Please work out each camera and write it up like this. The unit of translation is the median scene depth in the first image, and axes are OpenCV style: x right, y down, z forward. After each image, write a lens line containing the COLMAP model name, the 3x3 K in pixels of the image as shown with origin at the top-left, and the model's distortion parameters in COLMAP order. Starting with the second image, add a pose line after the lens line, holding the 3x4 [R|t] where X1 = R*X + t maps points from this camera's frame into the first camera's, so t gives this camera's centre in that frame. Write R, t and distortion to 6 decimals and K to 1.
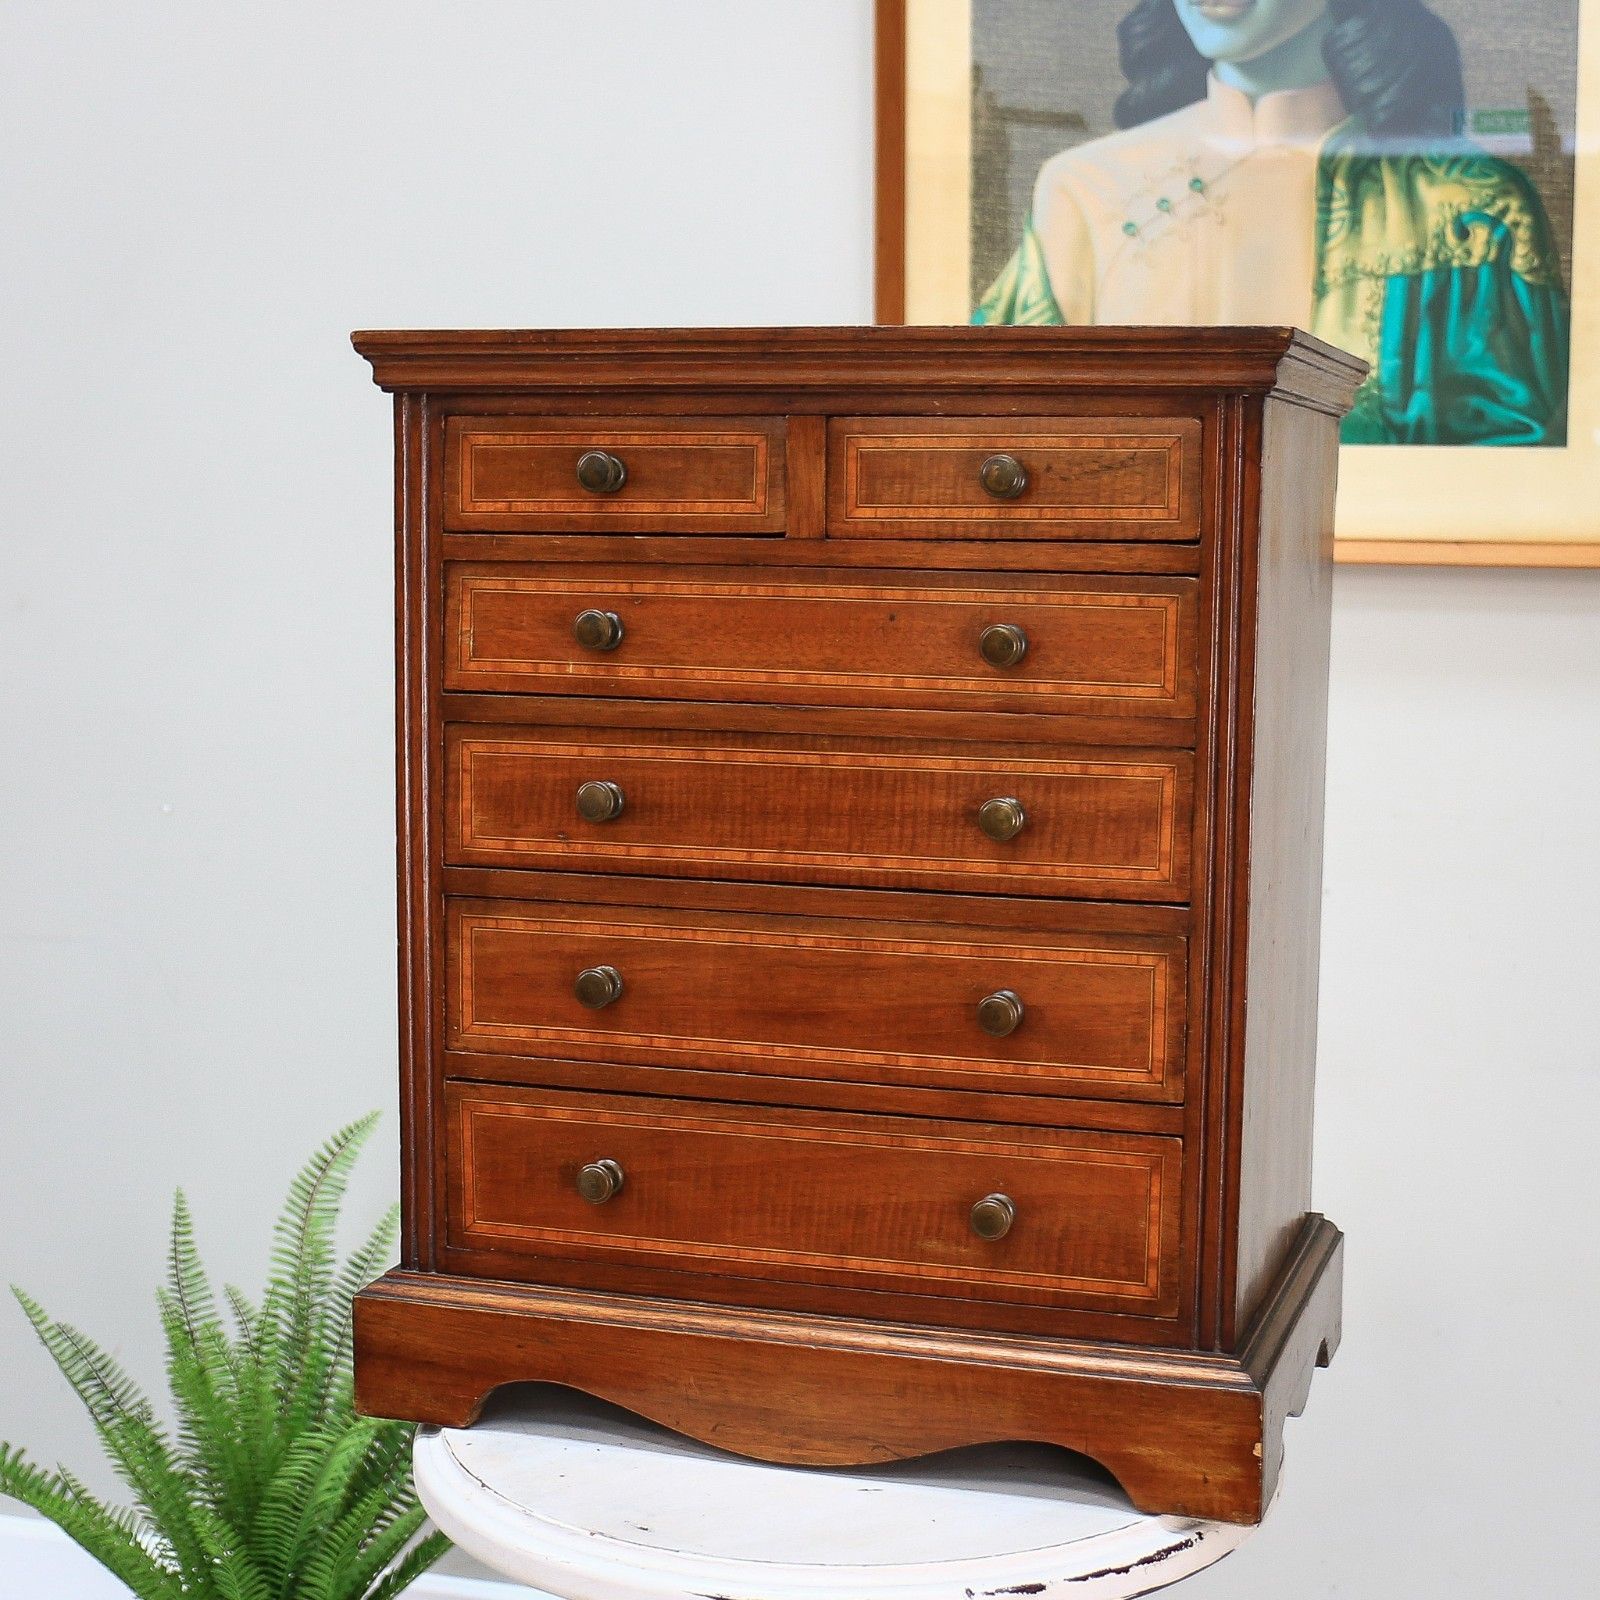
lens RADIAL K [[2553.2, 0, 901.1], [0, 2553.2, 853.7], [0, 0, 1]] dist [-0.076143, 0.000000]
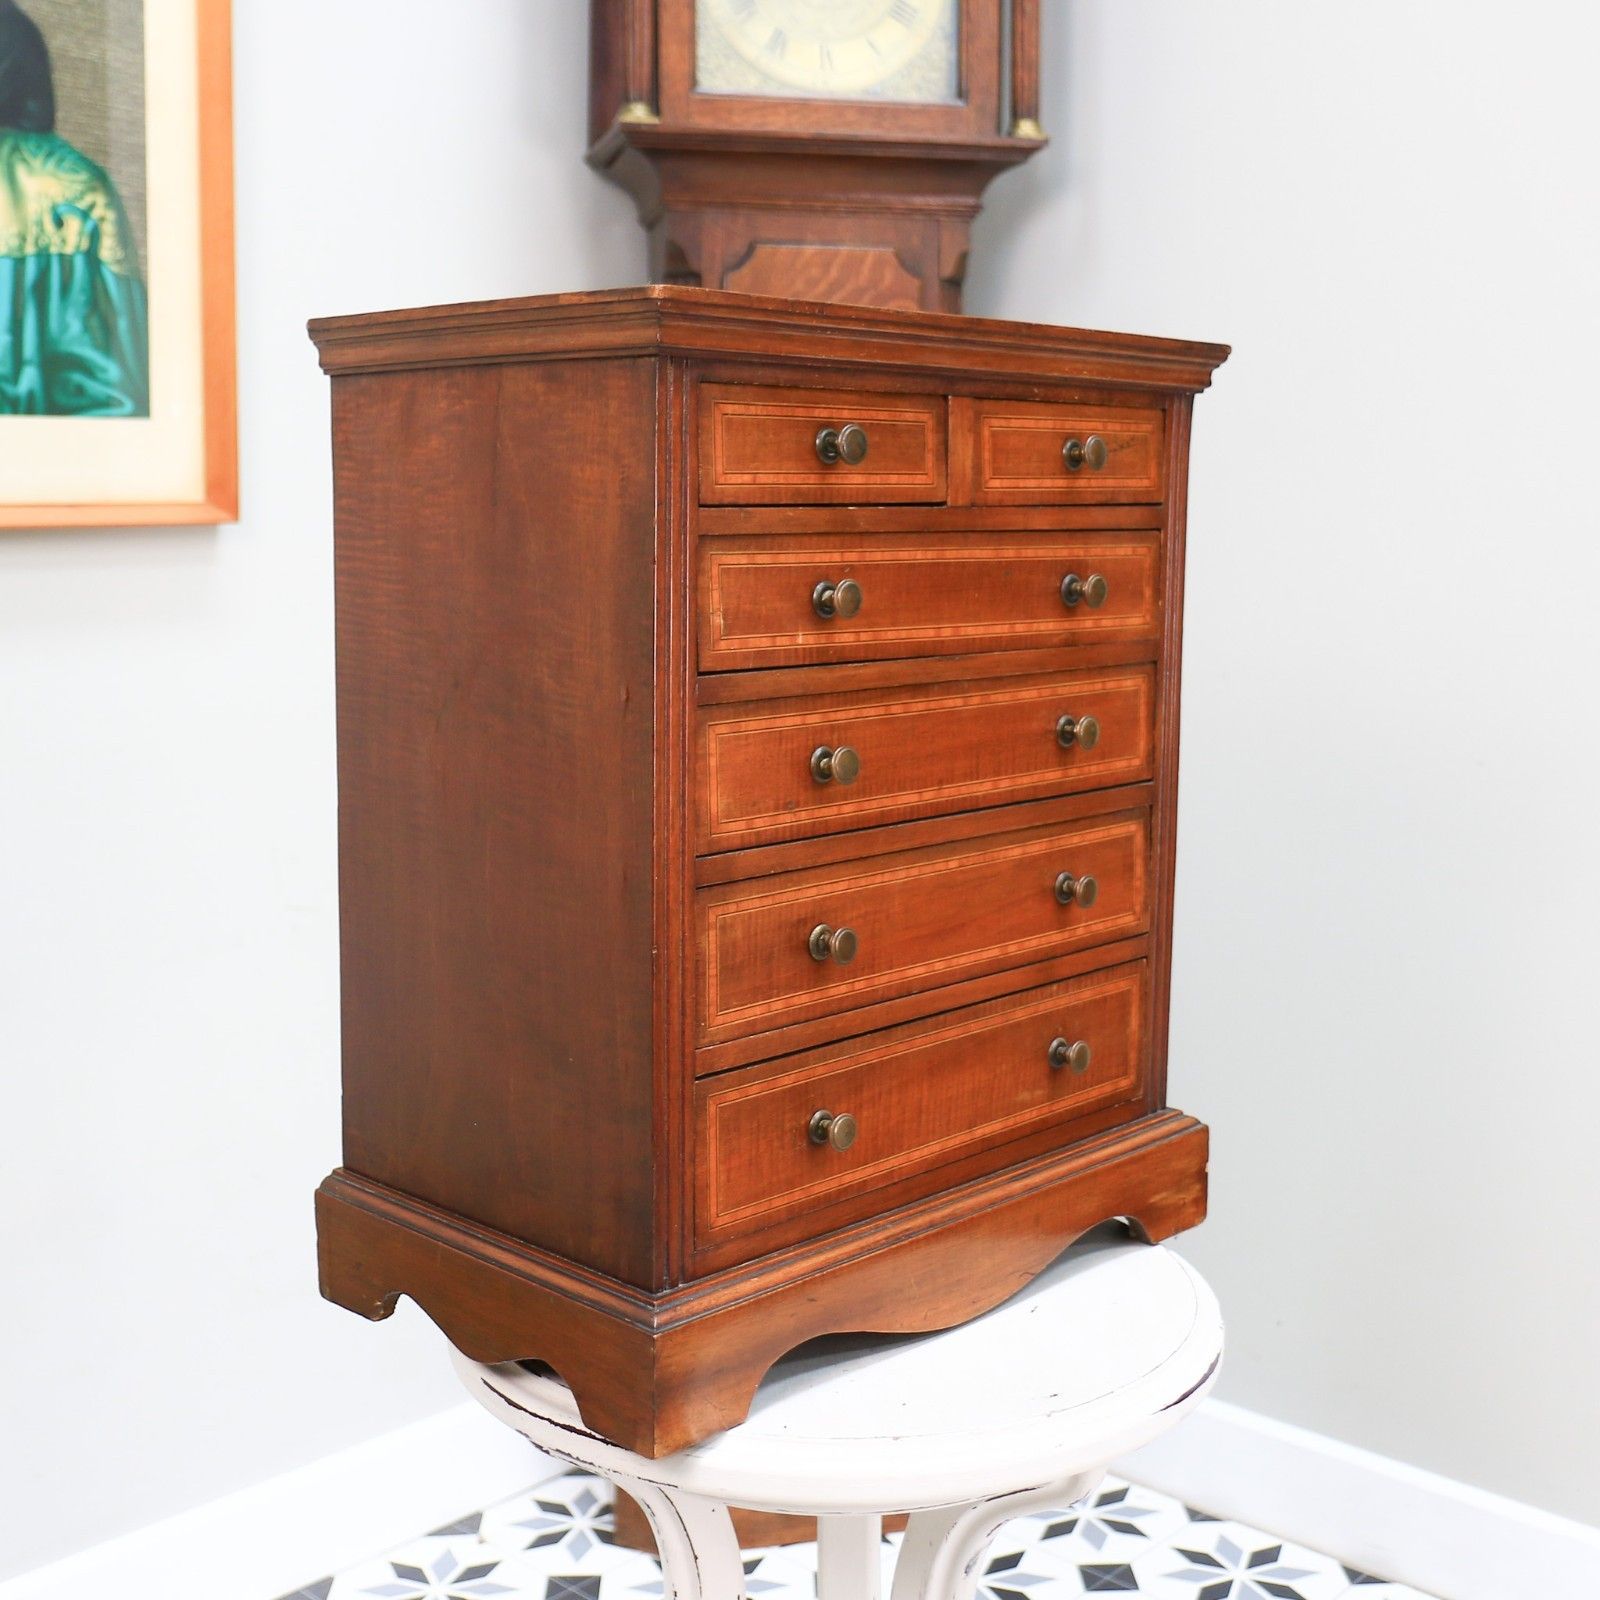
lens RADIAL K [[2107.5, 0, 745.9], [0, 2107.5, 833.9], [0, 0, 1]] dist [-0.087032, 0.000000]
pose [[0.475017, -0.152736, 0.866620, -0.884970], [0.119108, 0.986919, 0.108651, -0.090856], [-0.871878, 0.051610, 0.486996, 0.623747]]
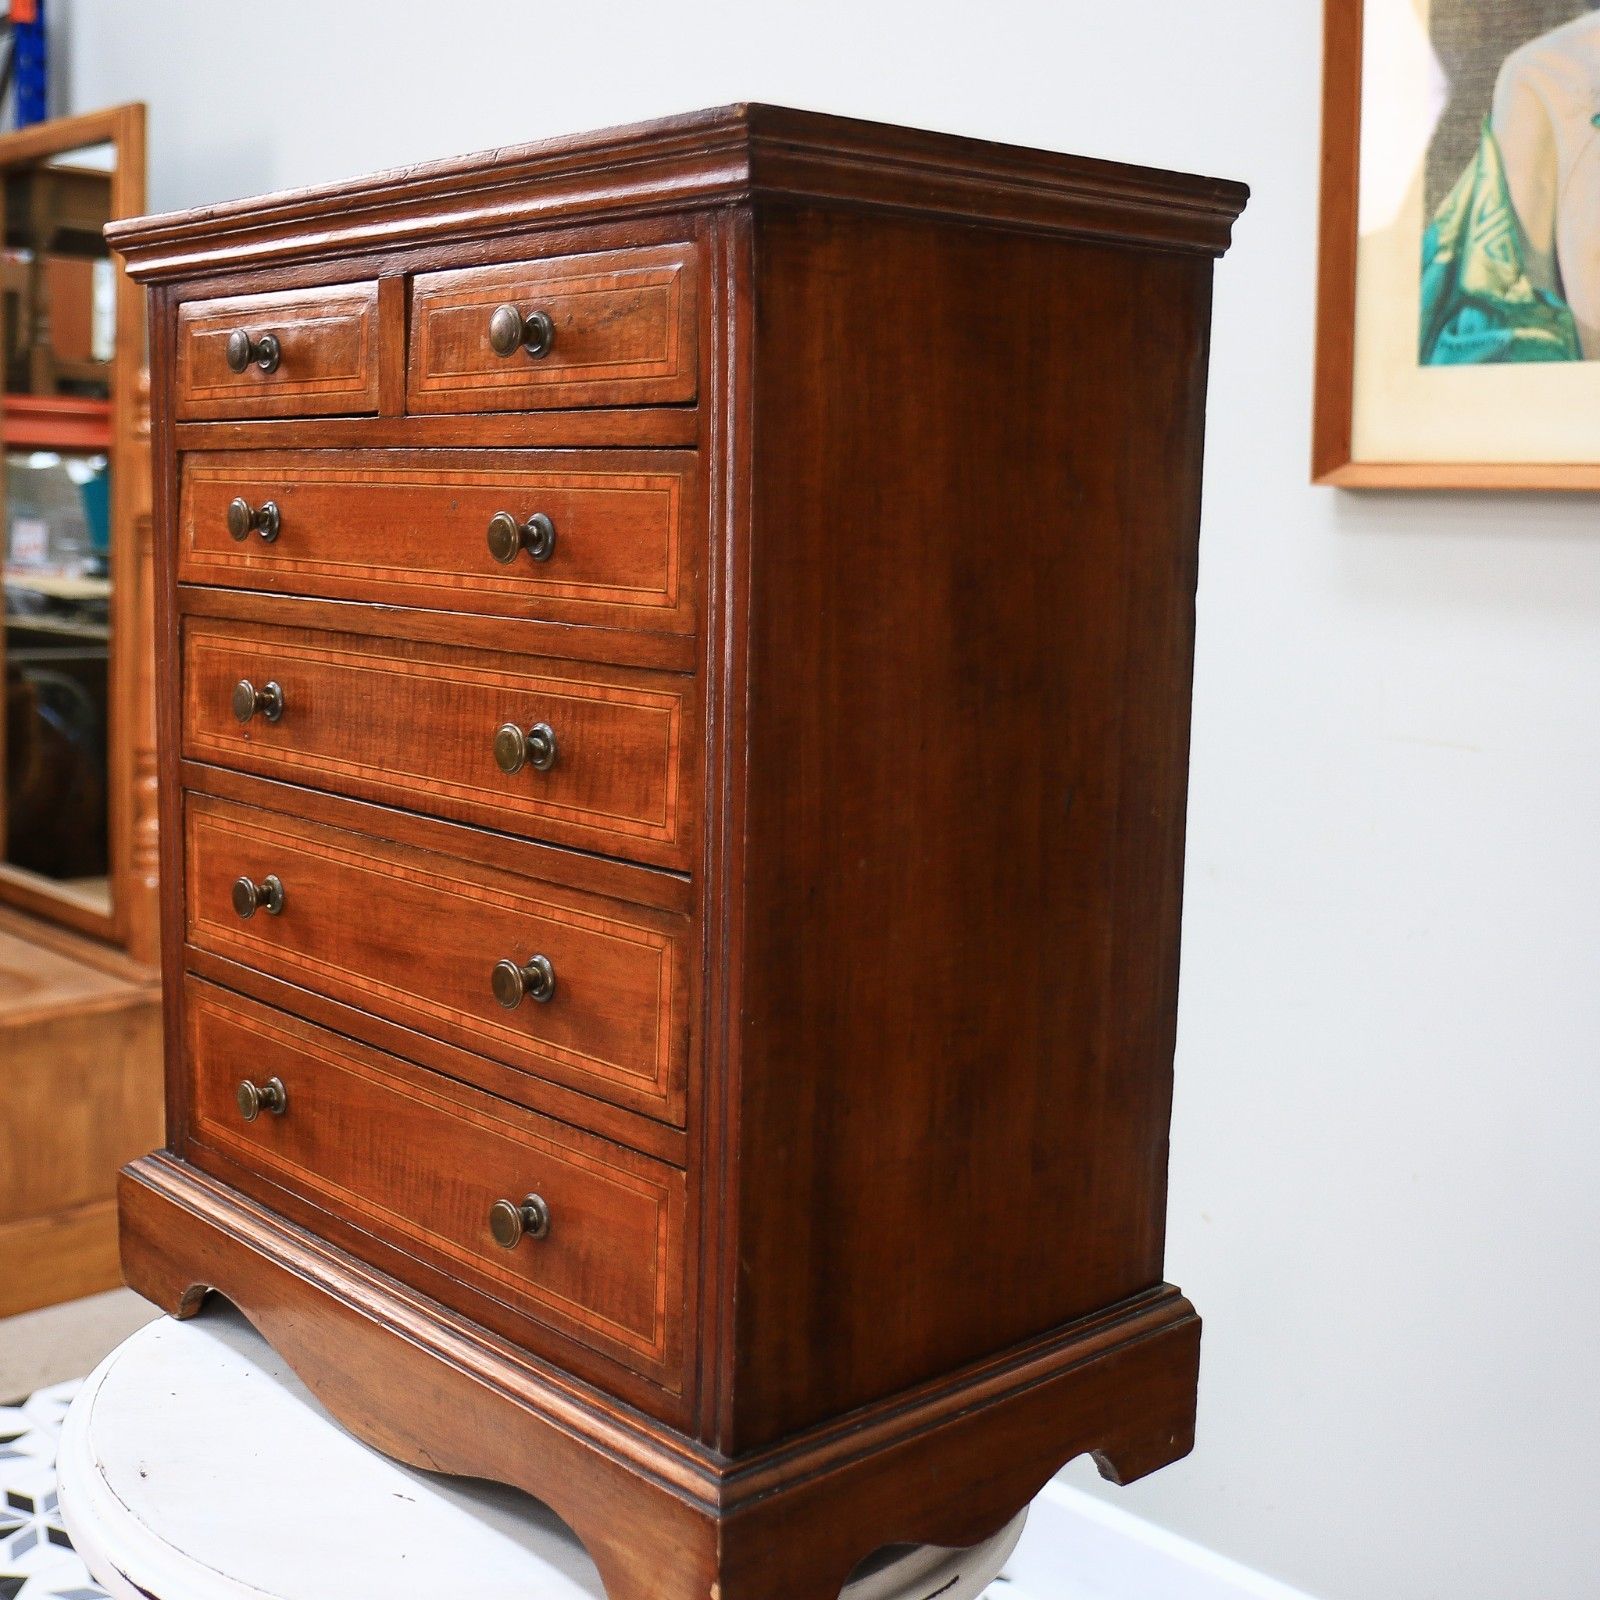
lens RADIAL K [[2022.3, 0, 562.6], [0, 2022.3, 764.1], [0, 0, 1]] dist [-0.057556, 0.000000]
pose [[0.825596, 0.074513, -0.559320, 0.400613], [-0.070824, 0.997088, 0.028291, -0.026989], [0.559799, 0.016256, 0.828469, 0.446276]]
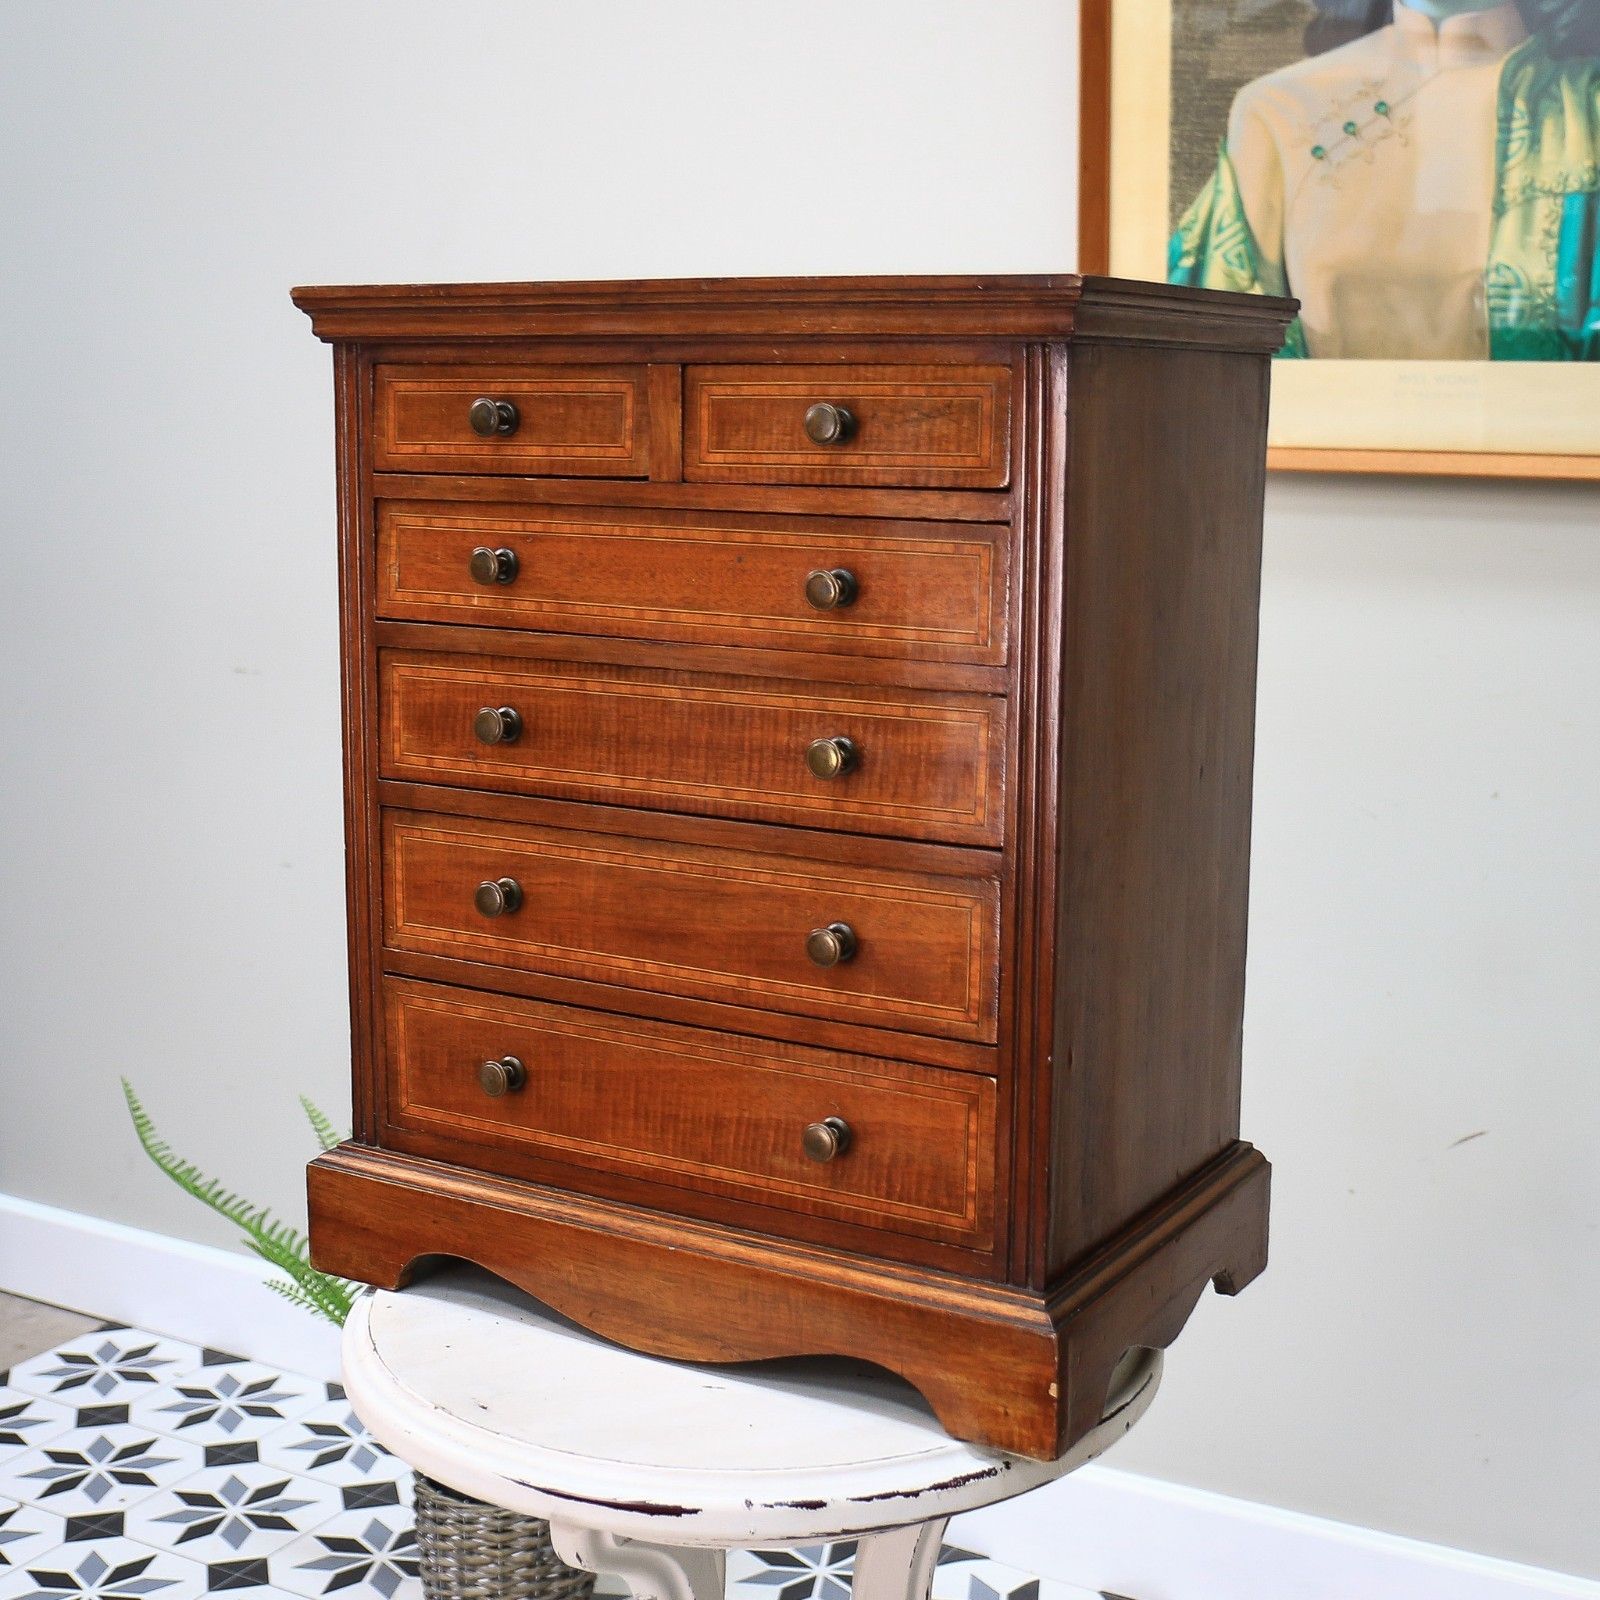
lens RADIAL K [[2272.7, 0, 845.3], [0, 2272.7, 786.9], [0, 0, 1]] dist [-0.073184, 0.000000]
pose [[0.973706, 0.035276, -0.225060, 0.241582], [-0.027079, 0.998856, 0.039407, -0.036722], [0.226193, -0.032277, 0.973548, 0.106385]]
